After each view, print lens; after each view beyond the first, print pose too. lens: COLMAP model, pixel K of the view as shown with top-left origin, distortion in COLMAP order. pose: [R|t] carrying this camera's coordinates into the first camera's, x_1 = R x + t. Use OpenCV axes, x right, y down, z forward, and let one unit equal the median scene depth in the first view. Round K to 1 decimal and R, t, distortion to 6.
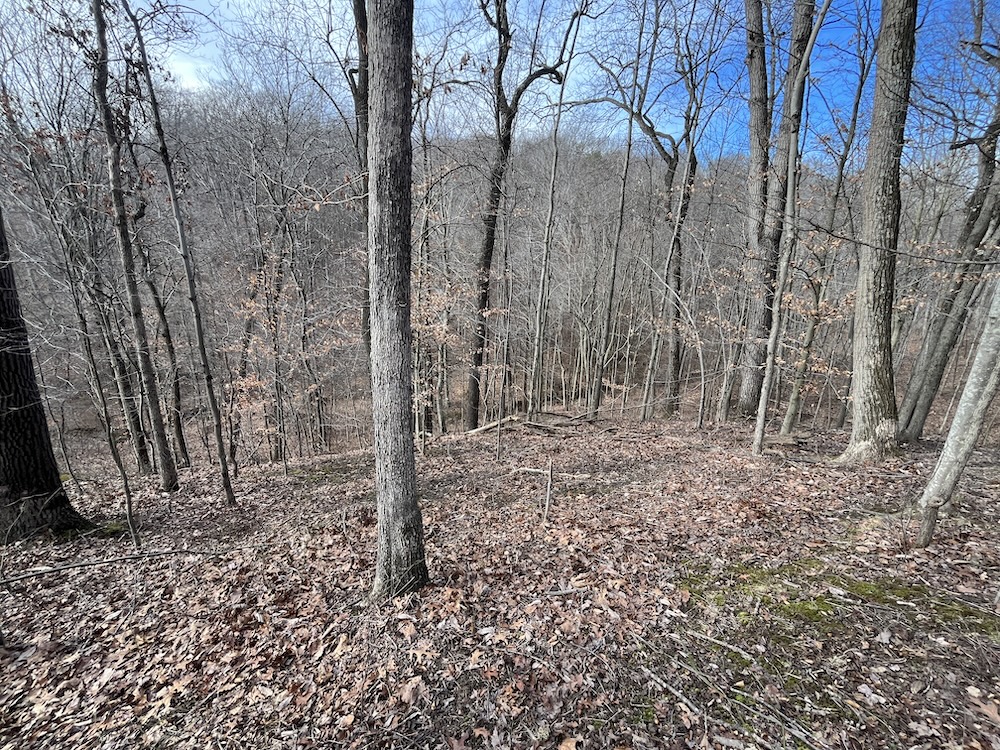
lens RADIAL K [[406.9, 0, 498.3], [0, 406.9, 373.3], [0, 0, 1]] dist [-0.002591, 0.000214]
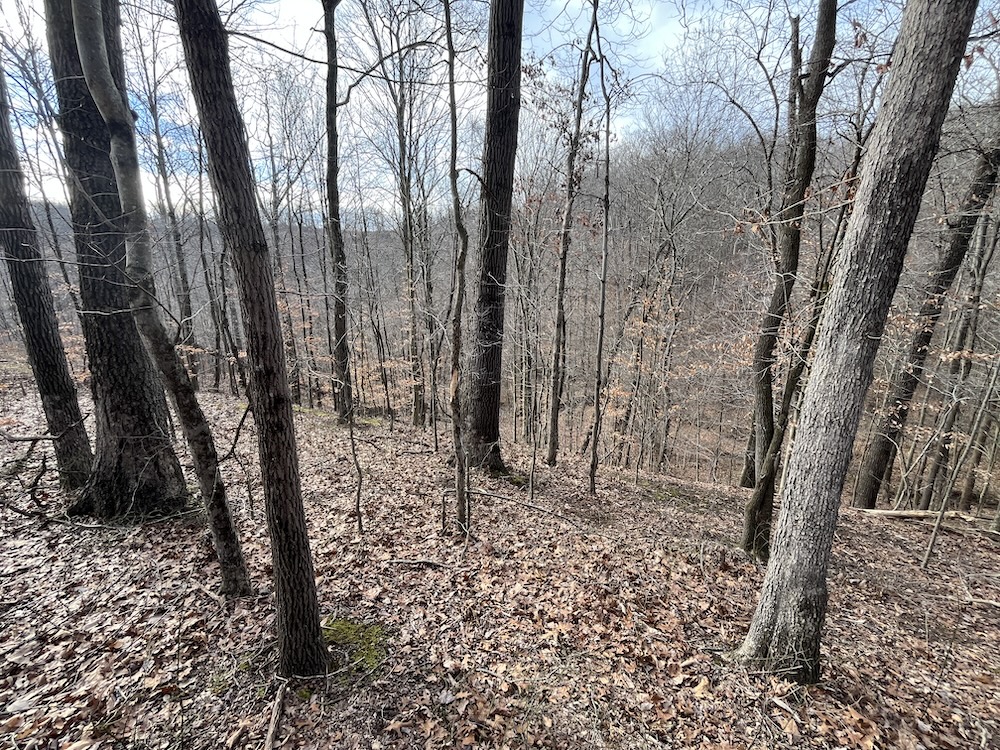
lens RADIAL K [[406.9, 0, 498.3], [0, 406.9, 373.3], [0, 0, 1]] dist [-0.002591, 0.000214]
pose [[0.682357, 0.148660, -0.715743, -0.122642], [-0.186320, 0.982135, 0.026361, 0.015819], [0.706876, 0.115370, 0.697866, -0.063255]]
